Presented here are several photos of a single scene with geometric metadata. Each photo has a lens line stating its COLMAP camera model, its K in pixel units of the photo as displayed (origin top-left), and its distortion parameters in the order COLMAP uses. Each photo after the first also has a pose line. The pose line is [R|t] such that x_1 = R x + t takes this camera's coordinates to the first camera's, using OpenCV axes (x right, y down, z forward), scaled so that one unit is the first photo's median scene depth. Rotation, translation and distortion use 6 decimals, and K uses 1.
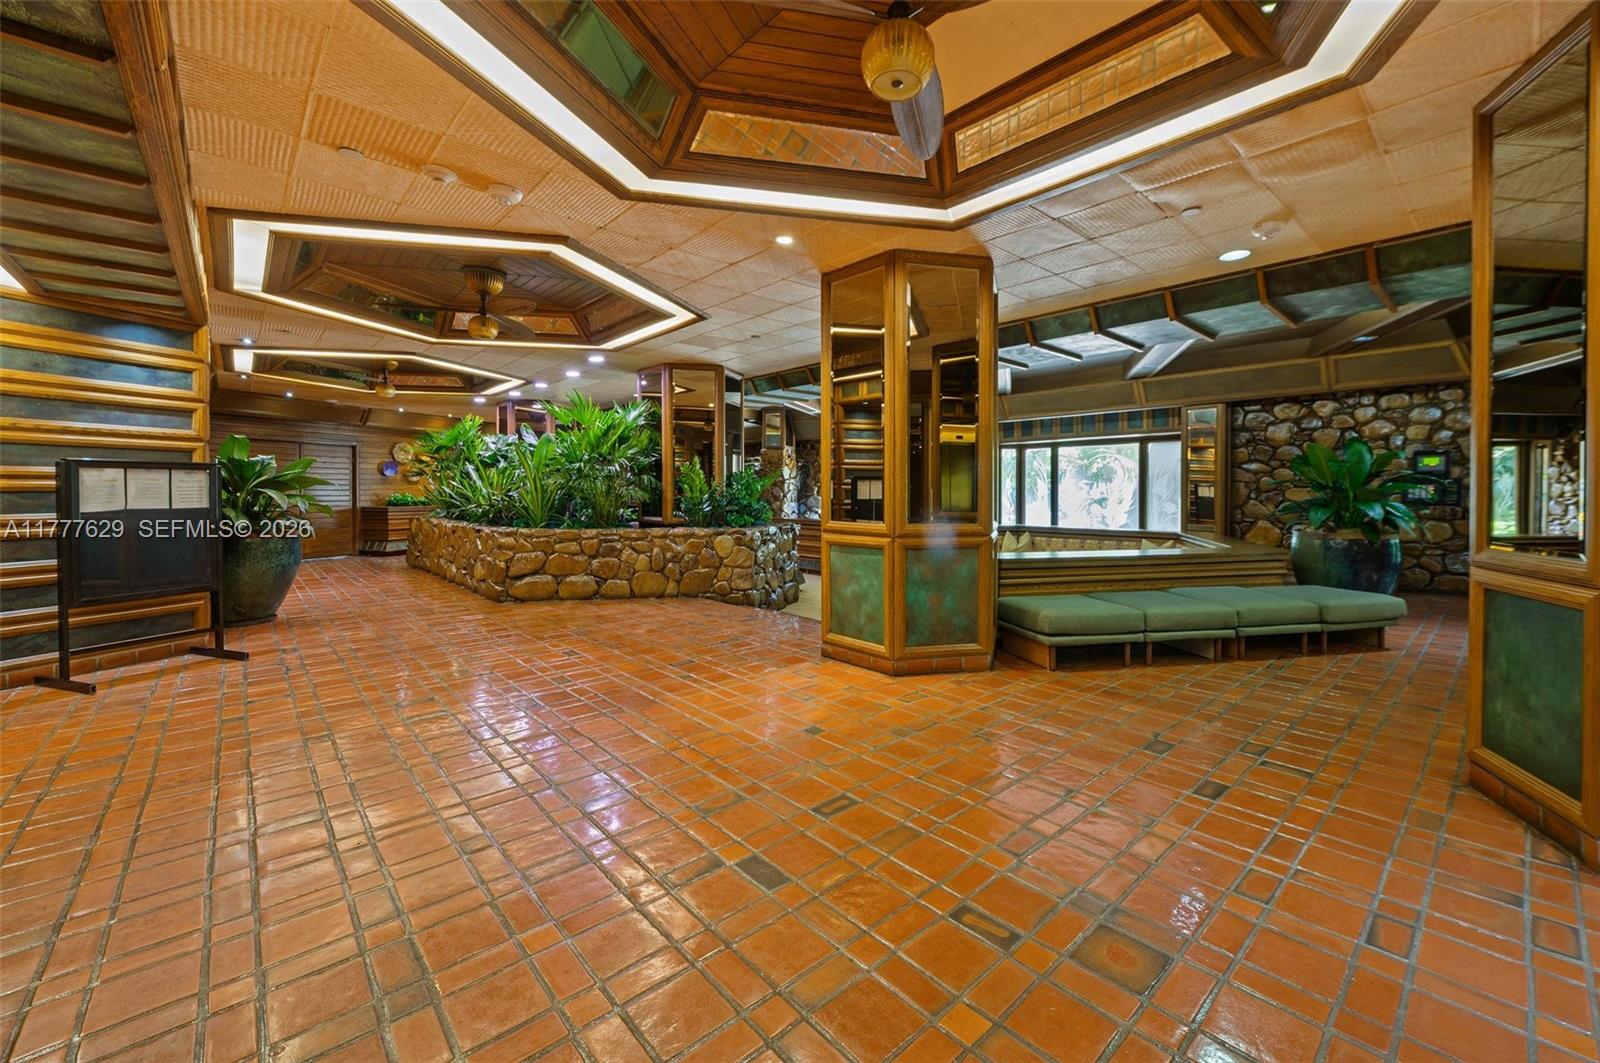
lens RADIAL K [[642.0, 0, 845.7], [0, 642.0, 505.8], [0, 0, 1]] dist [-0.003754, -0.000393]
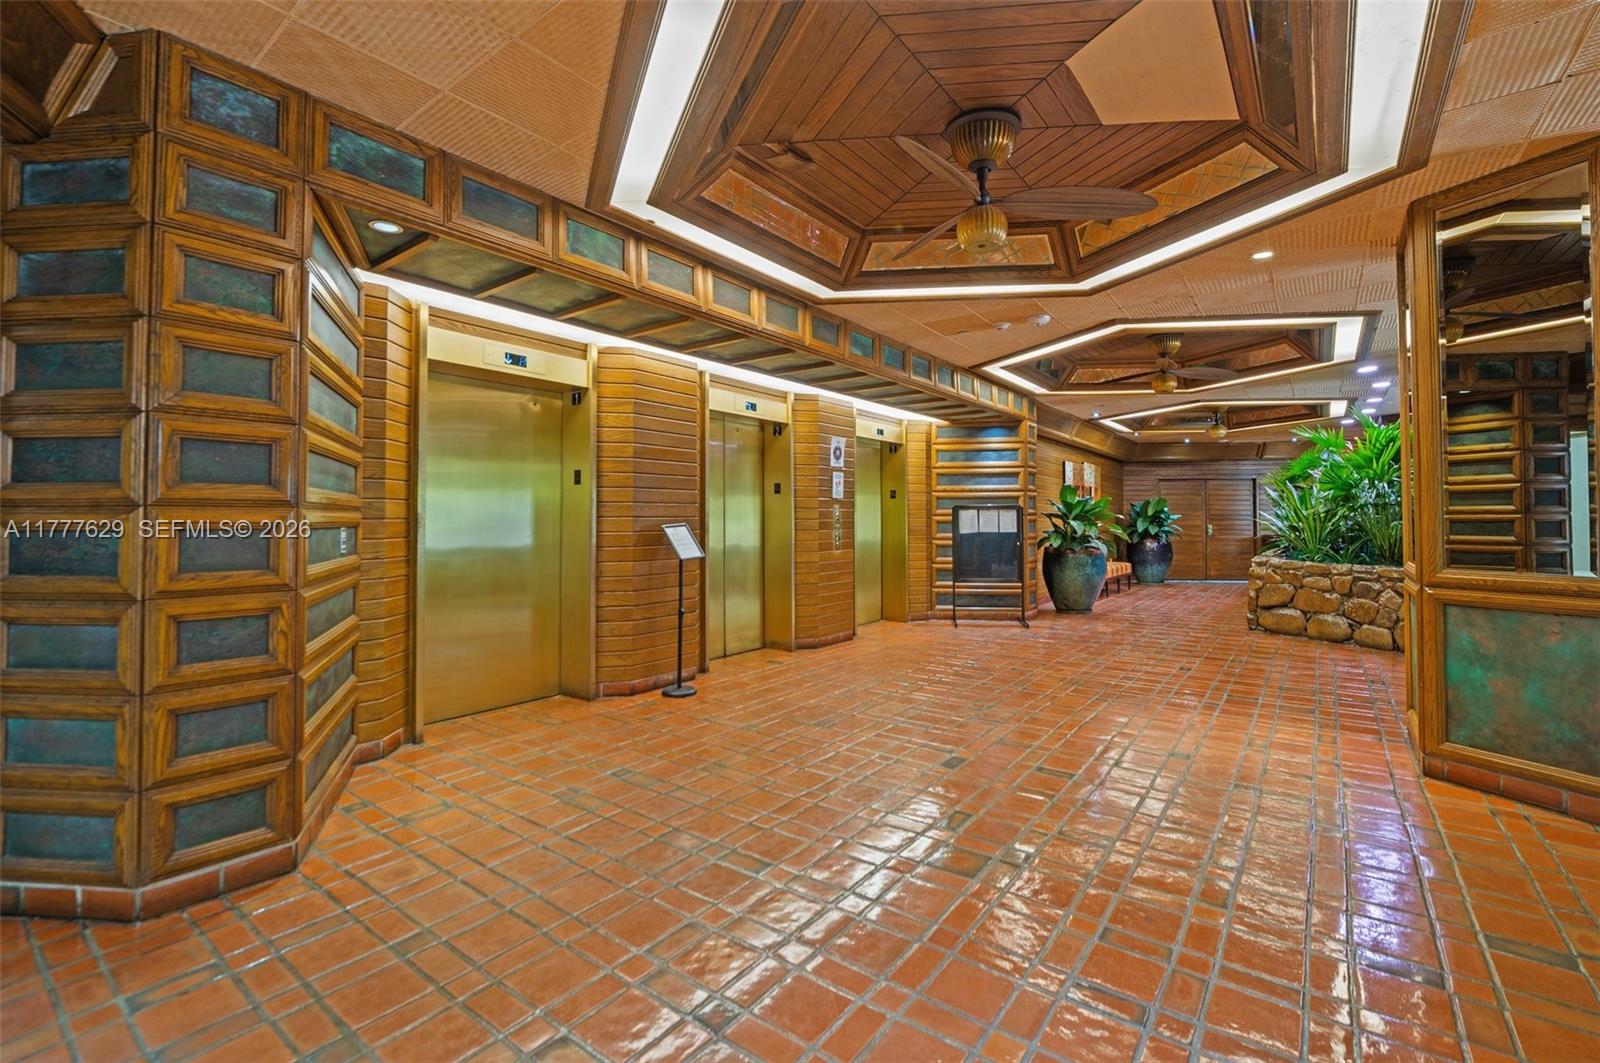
lens RADIAL K [[725.1, 0, 802.4], [0, 725.1, 520.4], [0, 0, 1]] dist [0.000037, 0.000121]
pose [[0.165160, -0.001954, -0.986265, 0.726772], [-0.020338, 0.999779, -0.005387, -0.005944], [0.986057, 0.020948, 0.165084, 0.147647]]
